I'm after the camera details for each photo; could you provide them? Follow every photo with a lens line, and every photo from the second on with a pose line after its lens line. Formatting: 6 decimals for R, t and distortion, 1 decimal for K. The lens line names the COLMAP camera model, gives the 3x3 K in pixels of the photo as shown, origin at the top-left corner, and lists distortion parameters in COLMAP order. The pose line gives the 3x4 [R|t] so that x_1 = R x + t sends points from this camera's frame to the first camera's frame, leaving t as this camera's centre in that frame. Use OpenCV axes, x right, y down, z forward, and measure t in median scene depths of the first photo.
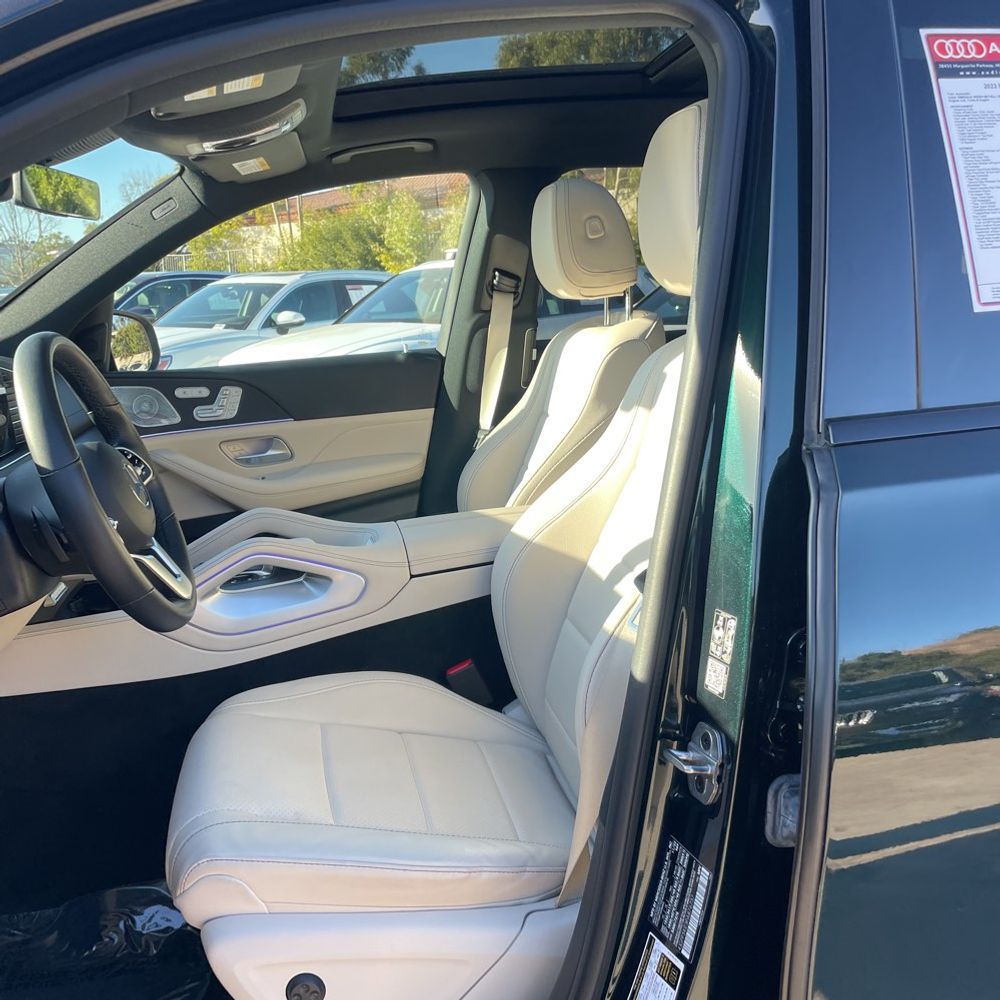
lens RADIAL K [[1010.3, 0, 510.0], [0, 1010.3, 475.8], [0, 0, 1]] dist [0.023655, 0.000000]
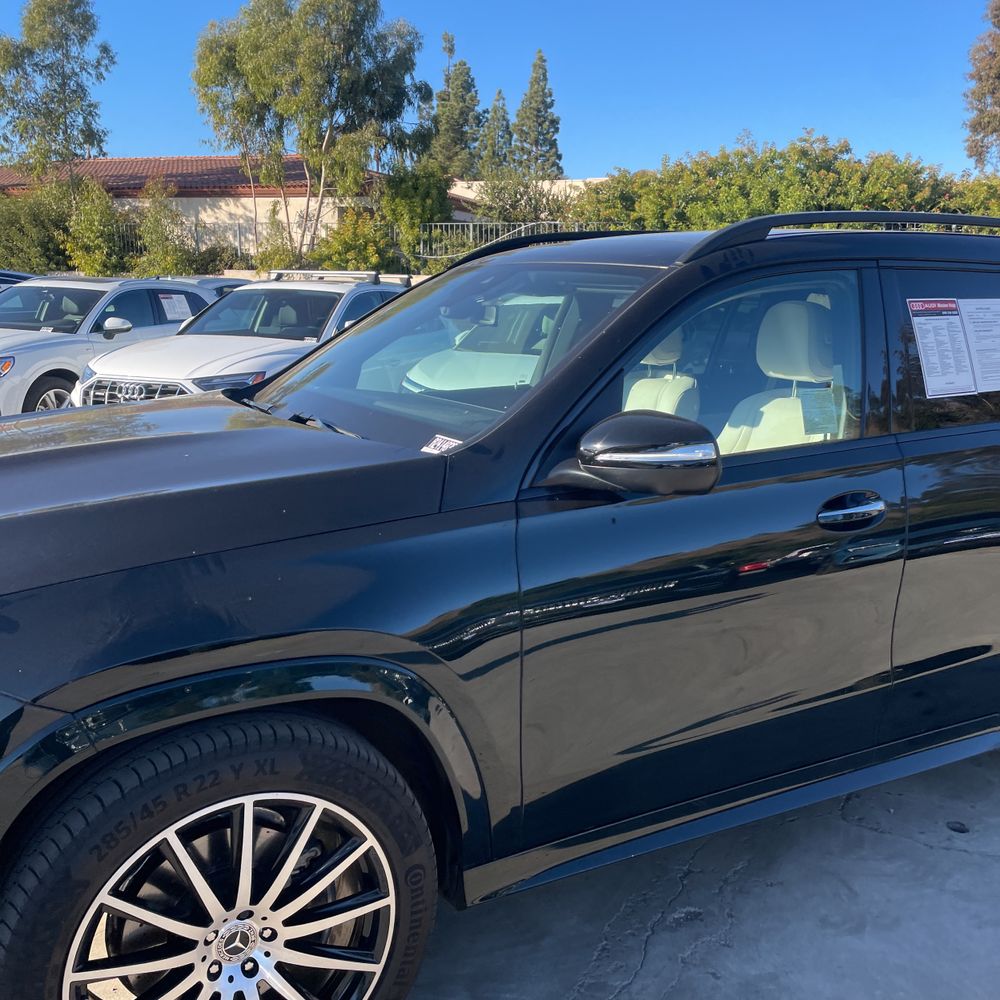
lens RADIAL K [[1010.3, 0, 490.8], [0, 1010.3, 492.4], [0, 0, 1]] dist [0.023655, 0.000000]
pose [[0.952170, -0.005364, 0.305520, -0.153756], [0.000829, 0.999888, 0.014970, 0.006168], [-0.305566, -0.014001, 0.952068, -0.132831]]
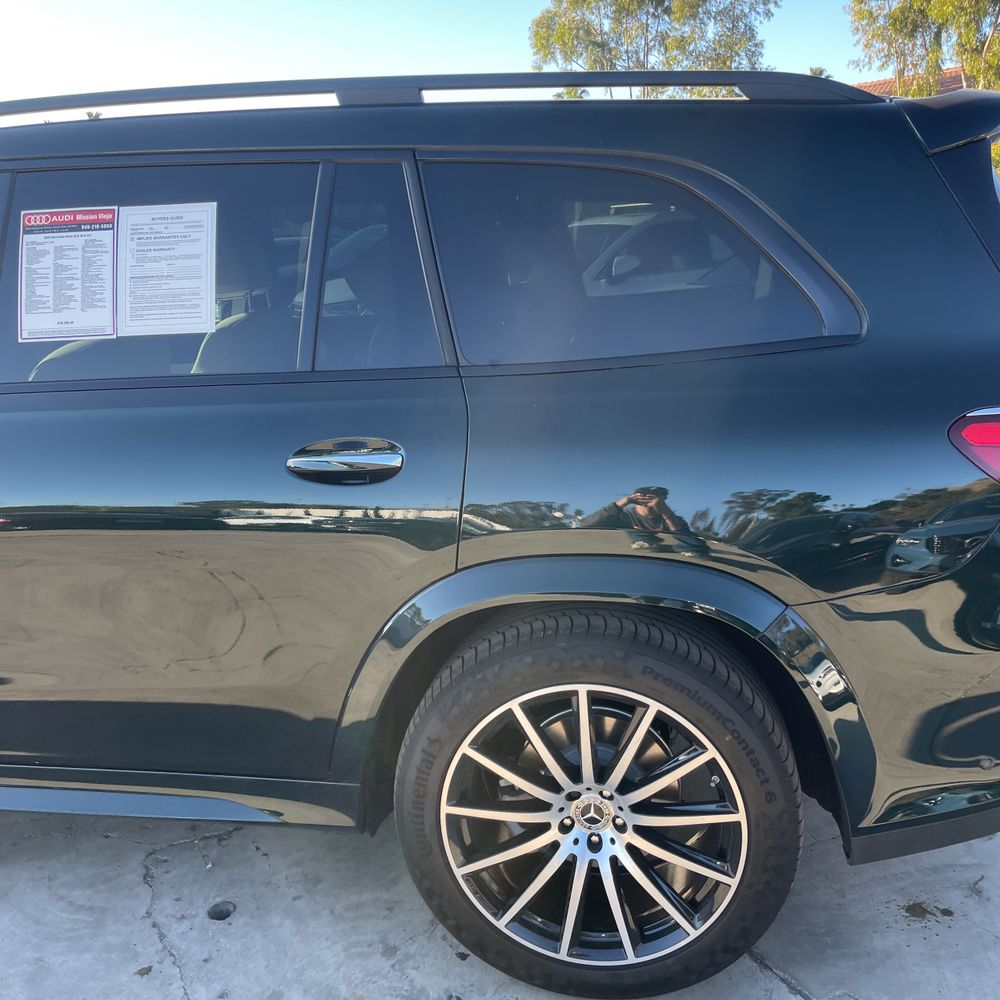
lens RADIAL K [[1010.3, 0, 527.6], [0, 1010.3, 502.4], [0, 0, 1]] dist [0.023655, 0.000000]
pose [[0.939577, 0.090984, -0.330027, 0.214513], [-0.059798, 0.992834, 0.103469, -0.010111], [0.337076, -0.077482, 0.938284, -0.072643]]
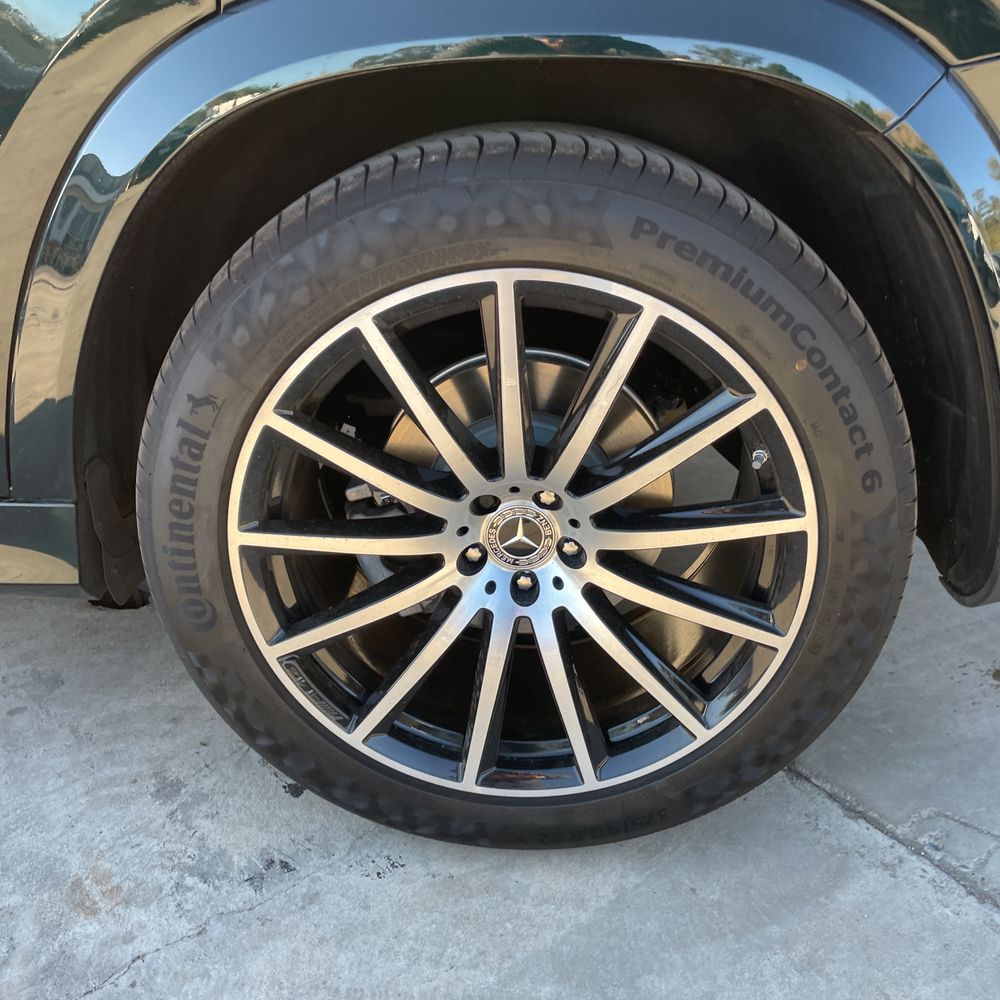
lens RADIAL K [[1010.3, 0, 501.3], [0, 1010.3, 495.2], [0, 0, 1]] dist [0.023655, 0.000000]
pose [[0.971593, 0.119219, -0.204433, 0.185108], [-0.058775, 0.958334, 0.279538, 0.037608], [0.229241, -0.259581, 0.938118, 0.016380]]
